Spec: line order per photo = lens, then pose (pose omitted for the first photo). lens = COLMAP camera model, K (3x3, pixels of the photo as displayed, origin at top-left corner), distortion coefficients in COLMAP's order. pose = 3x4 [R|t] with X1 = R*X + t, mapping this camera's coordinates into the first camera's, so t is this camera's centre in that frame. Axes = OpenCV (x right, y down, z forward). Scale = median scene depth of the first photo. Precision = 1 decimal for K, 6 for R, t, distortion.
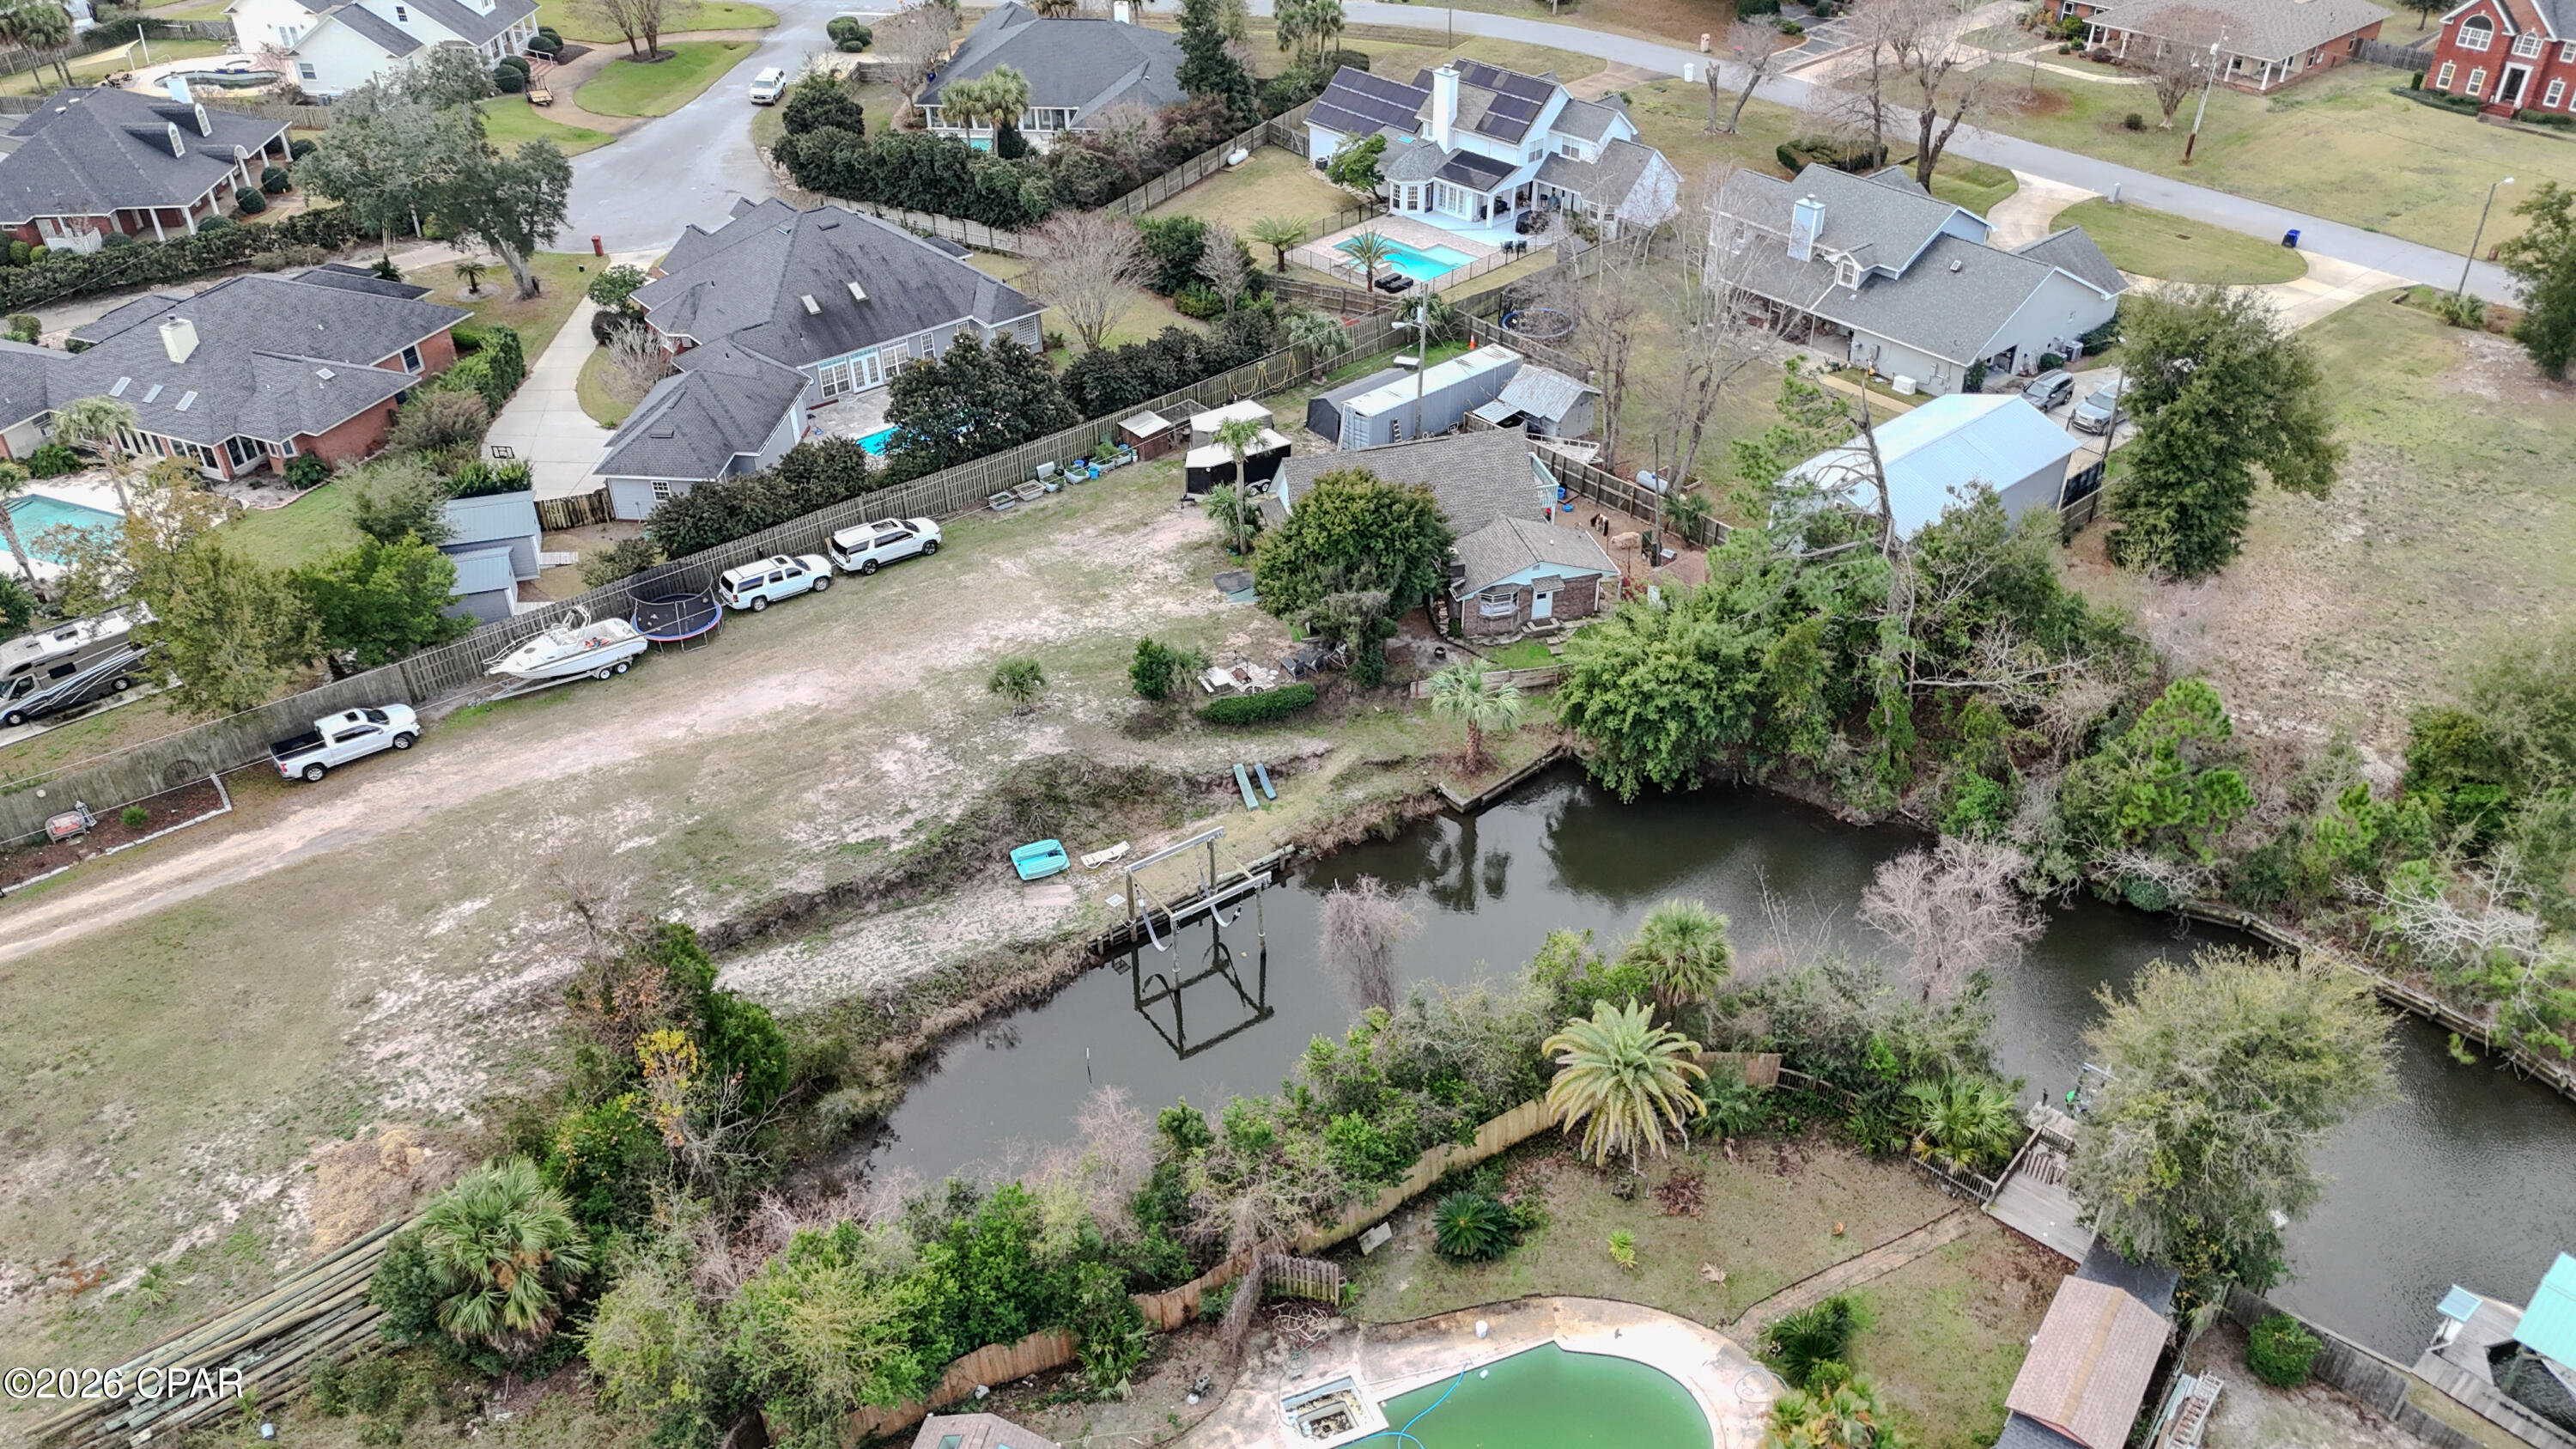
lens RADIAL K [[1893.7, 0, 1291.4], [0, 1893.7, 726.7], [0, 0, 1]] dist [0.075284, -0.073769]
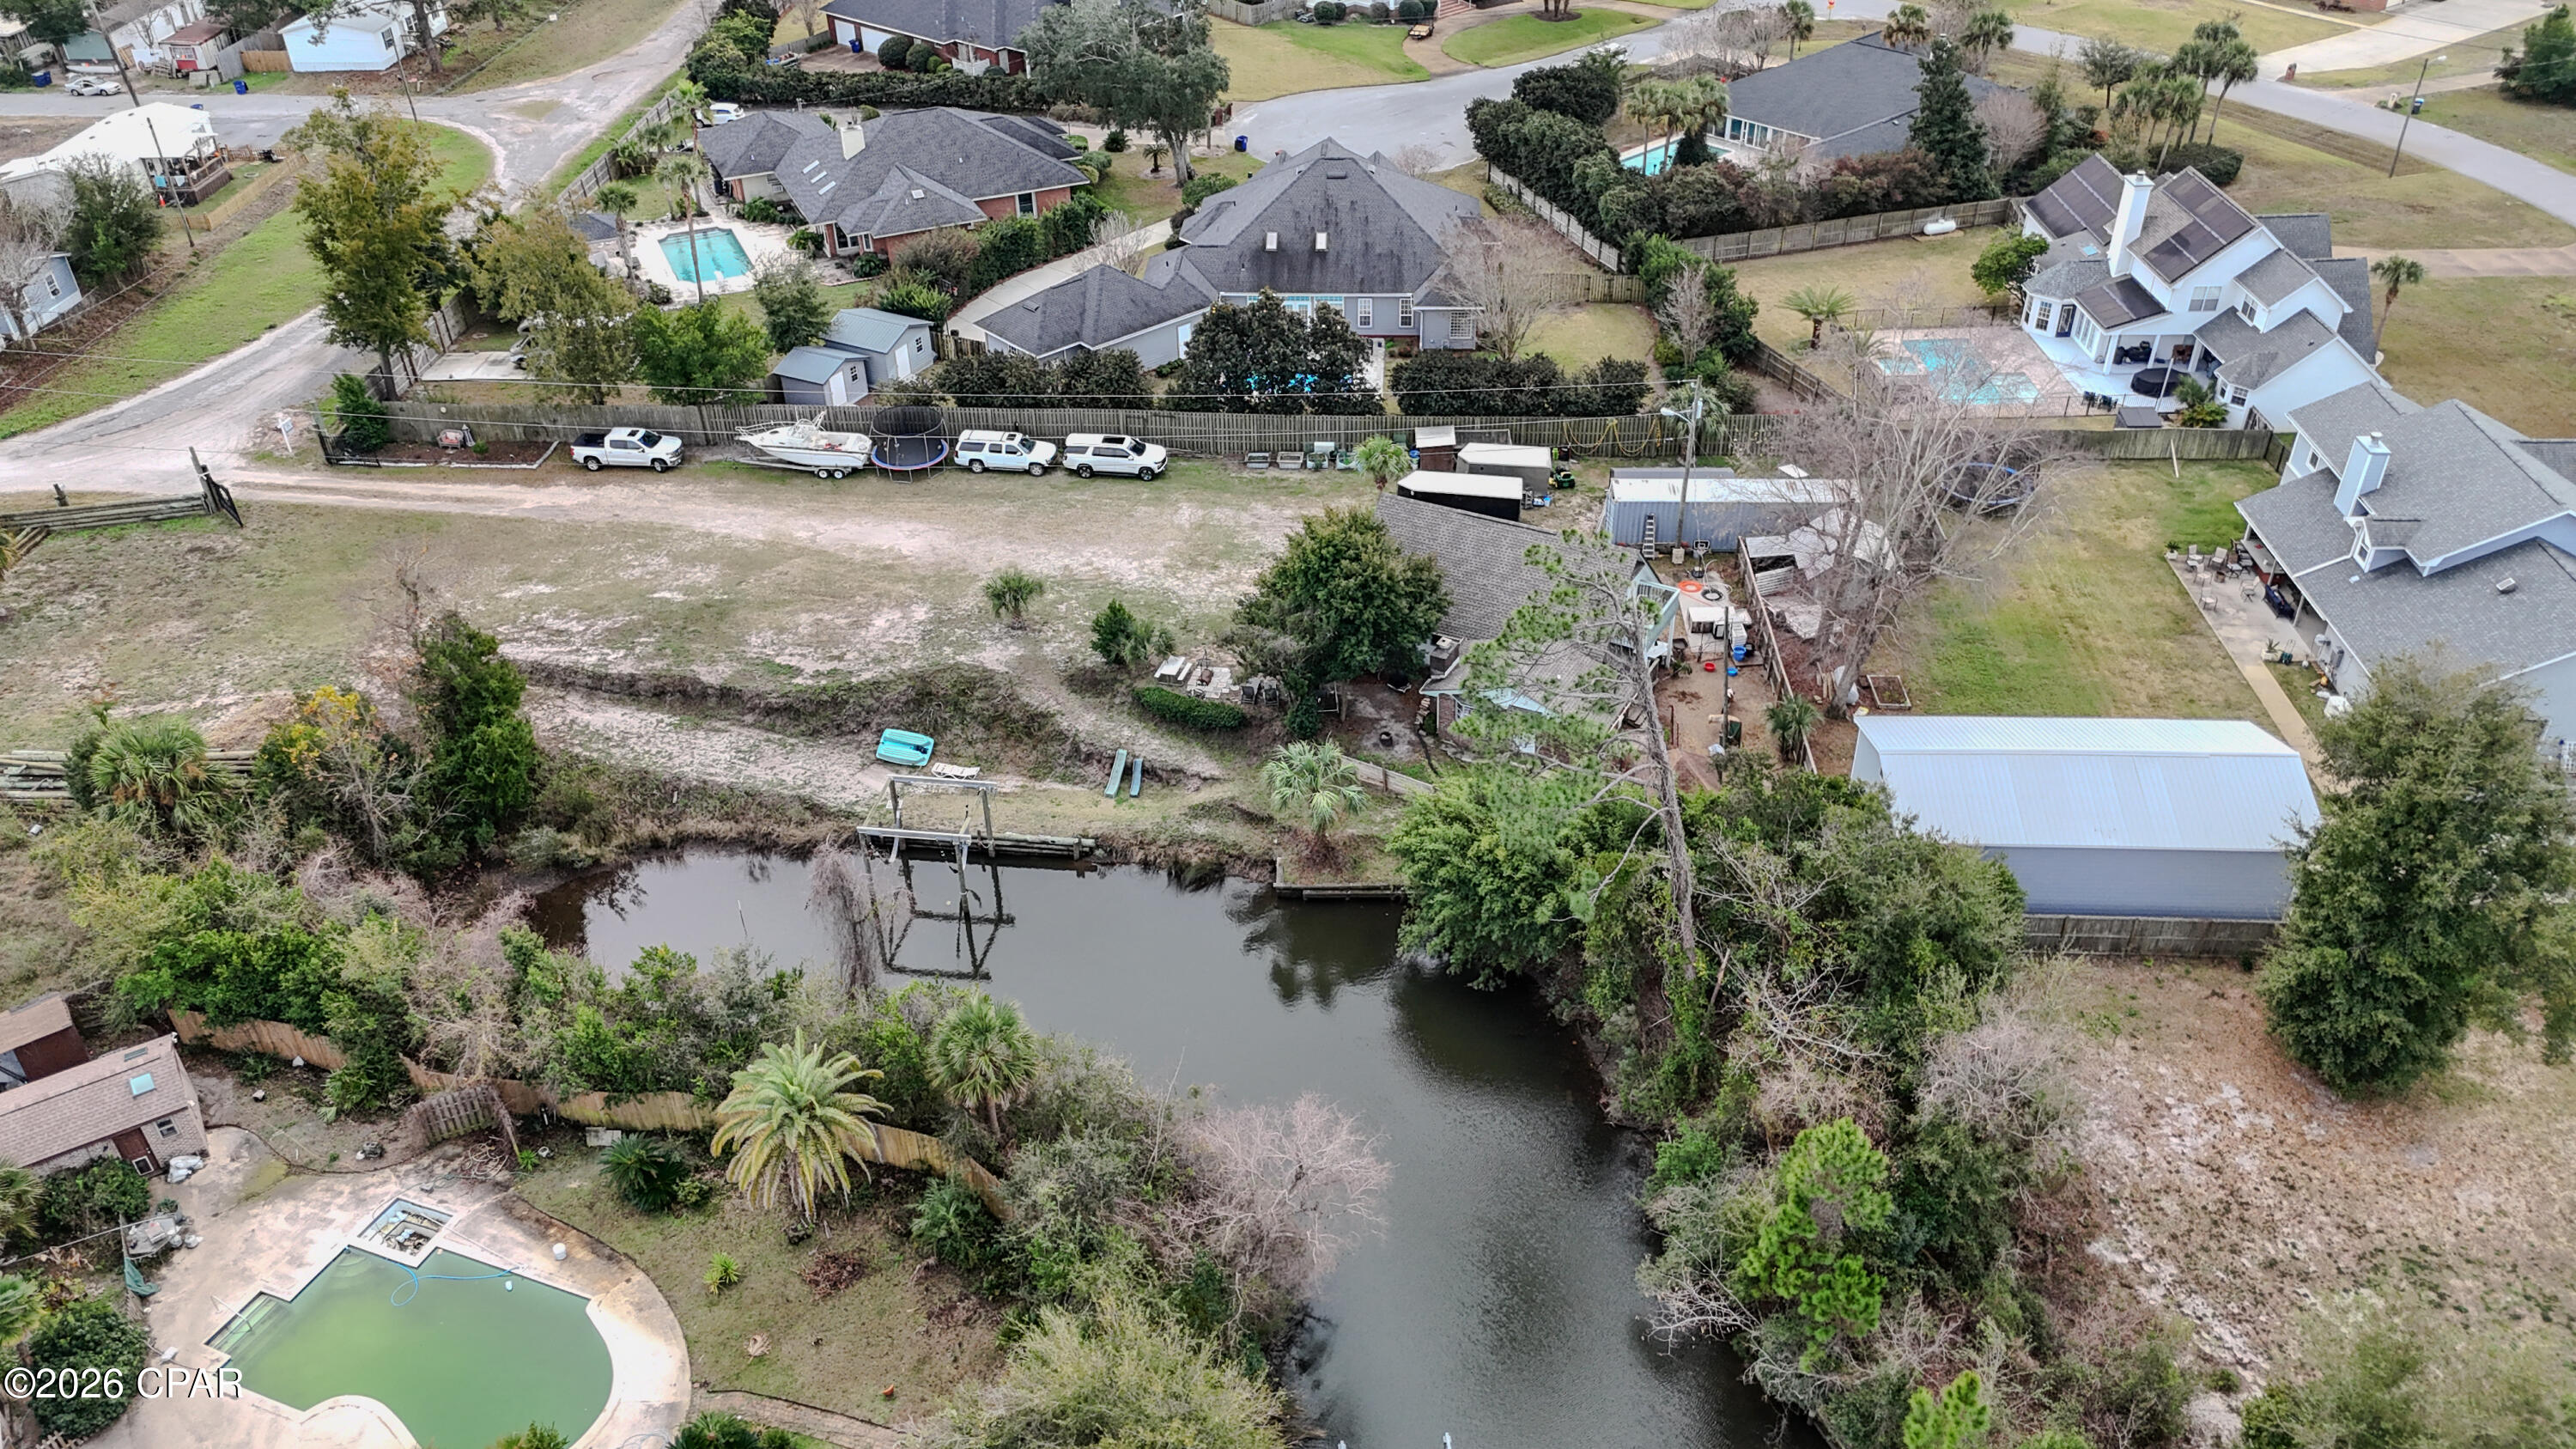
lens RADIAL K [[1893.7, 0, 1294.4], [0, 1893.7, 719.5], [0, 0, 1]] dist [0.075284, -0.073769]
pose [[0.730363, 0.384314, -0.564688, 0.563744], [-0.383480, 0.914828, 0.126622, -0.147614], [0.565255, 0.124066, 0.815533, 0.232639]]
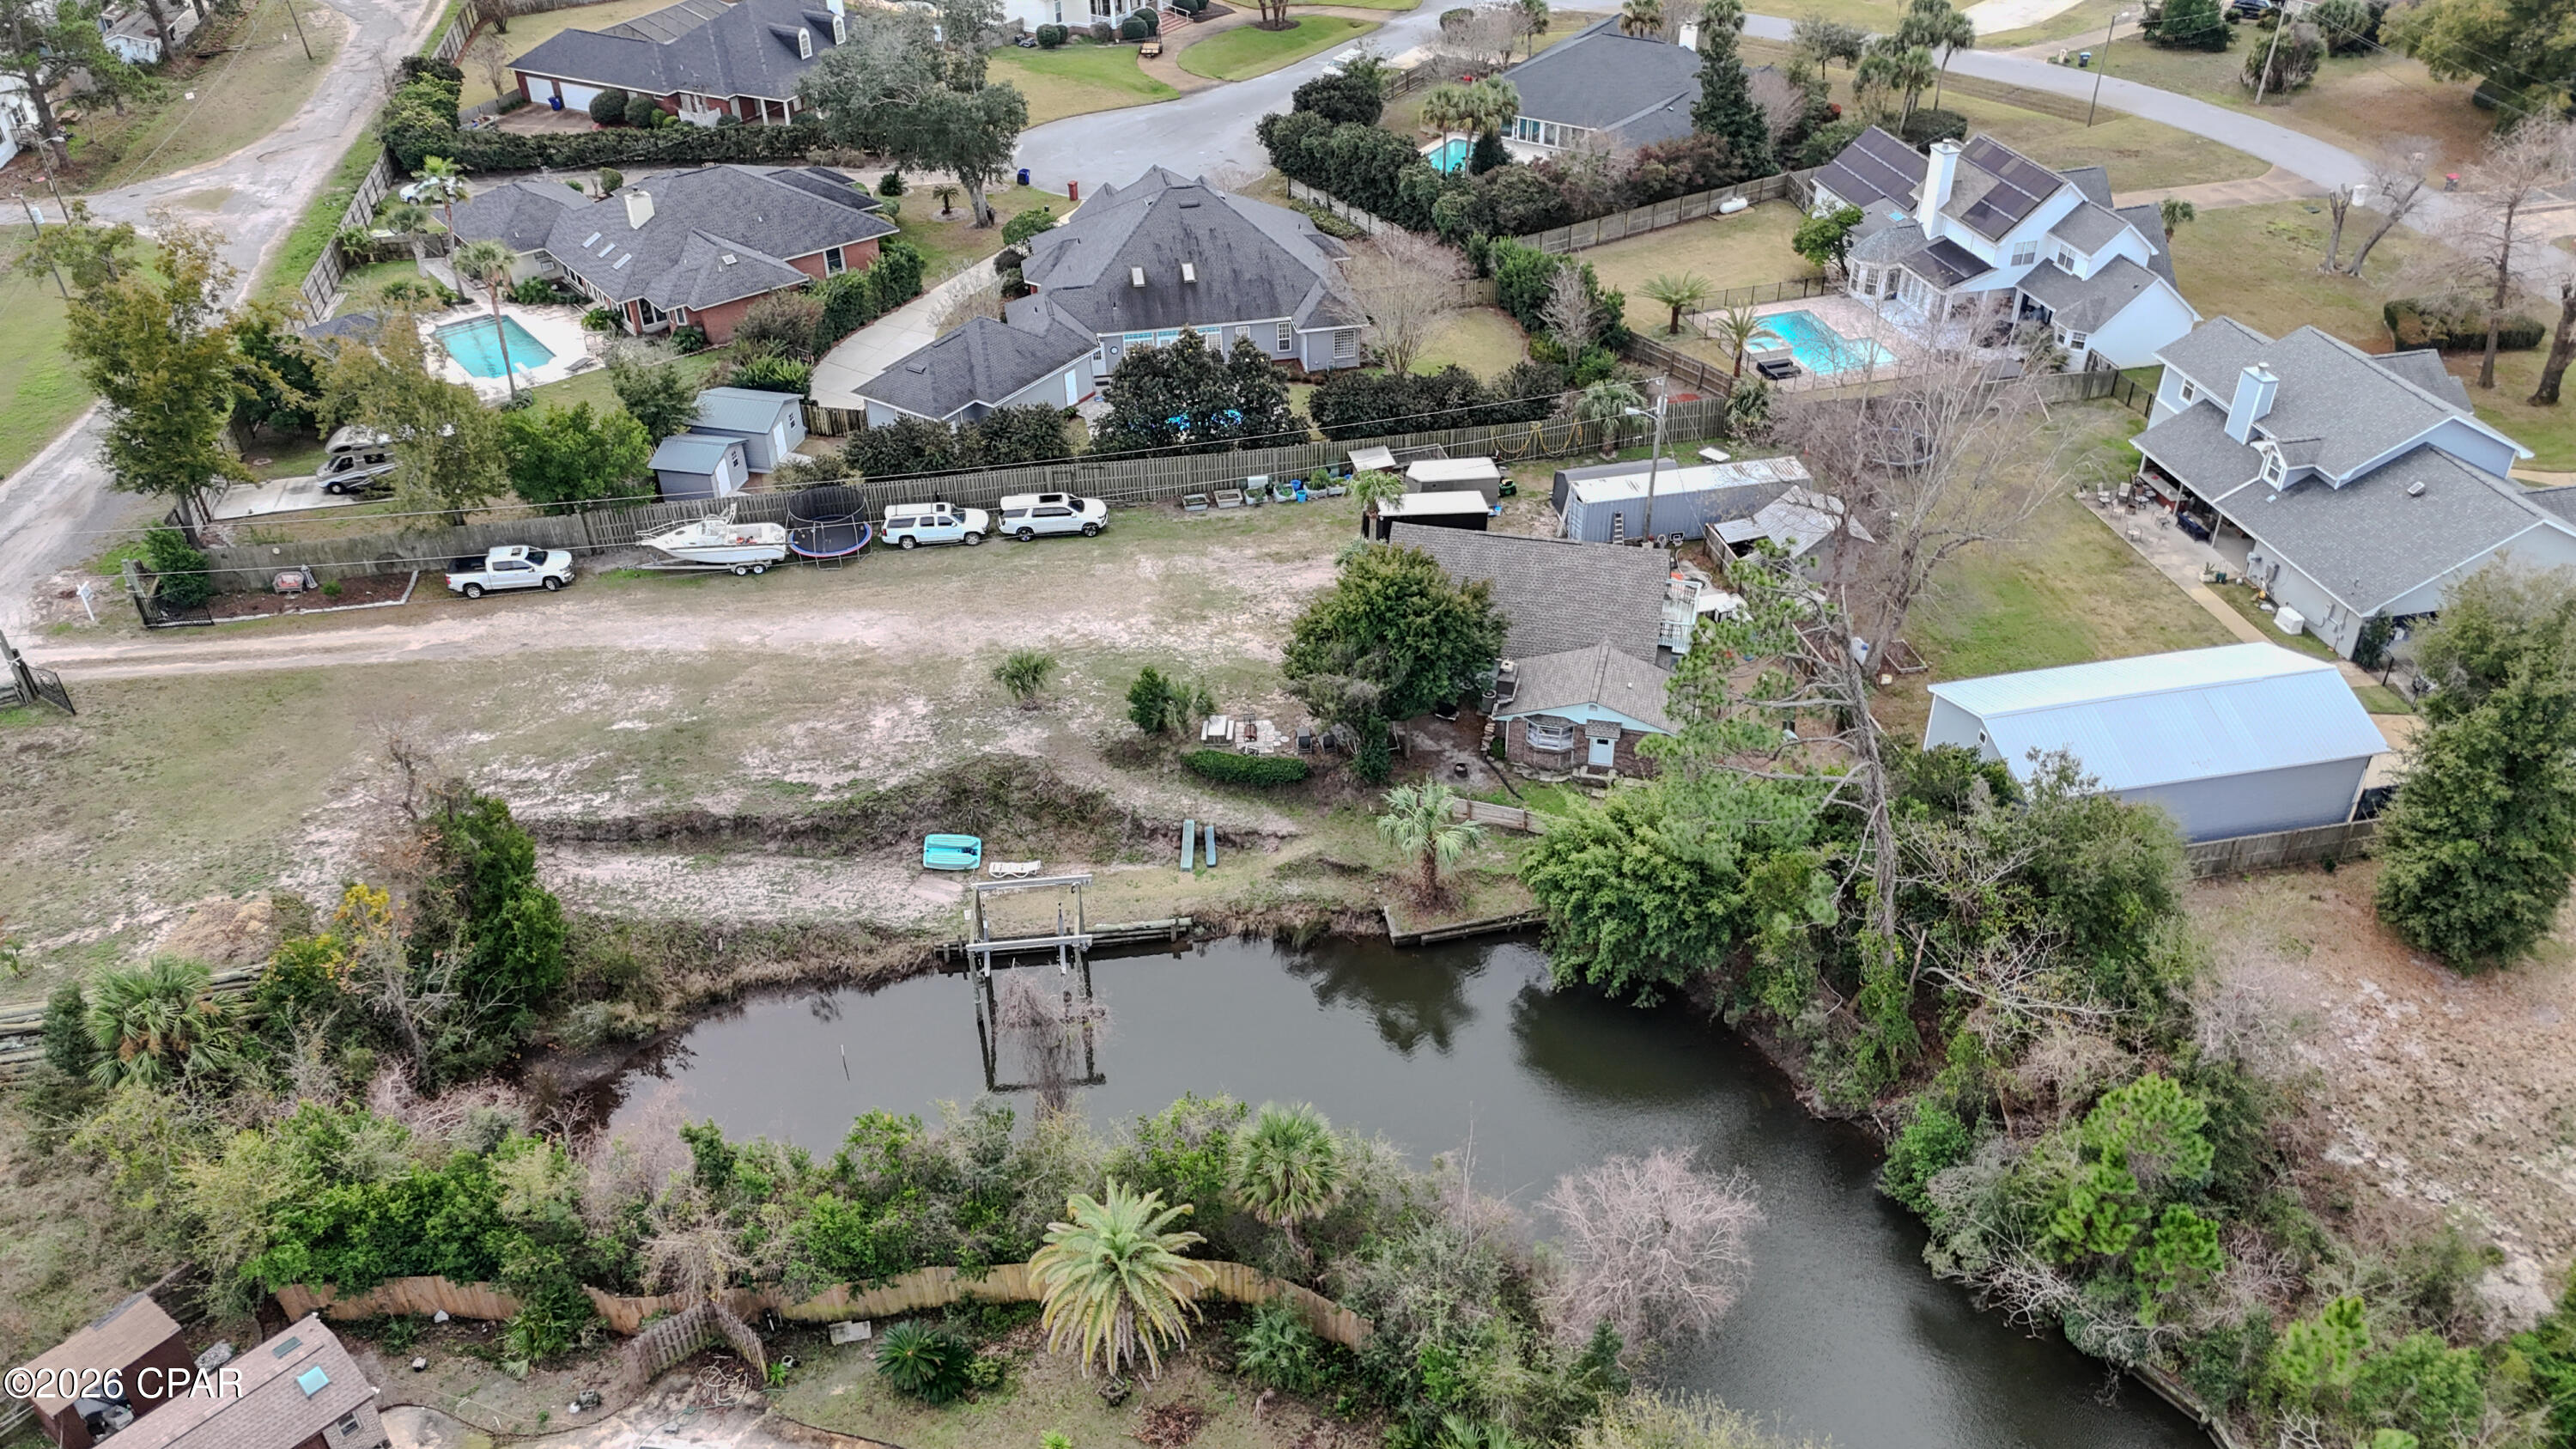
lens RADIAL K [[1893.7, 0, 1289.6], [0, 1893.7, 717.4], [0, 0, 1]] dist [0.075284, -0.073769]
pose [[0.875550, 0.270925, -0.400014, 0.364810], [-0.271419, 0.960792, 0.056653, -0.092828], [0.399679, 0.058969, 0.914757, 0.142828]]
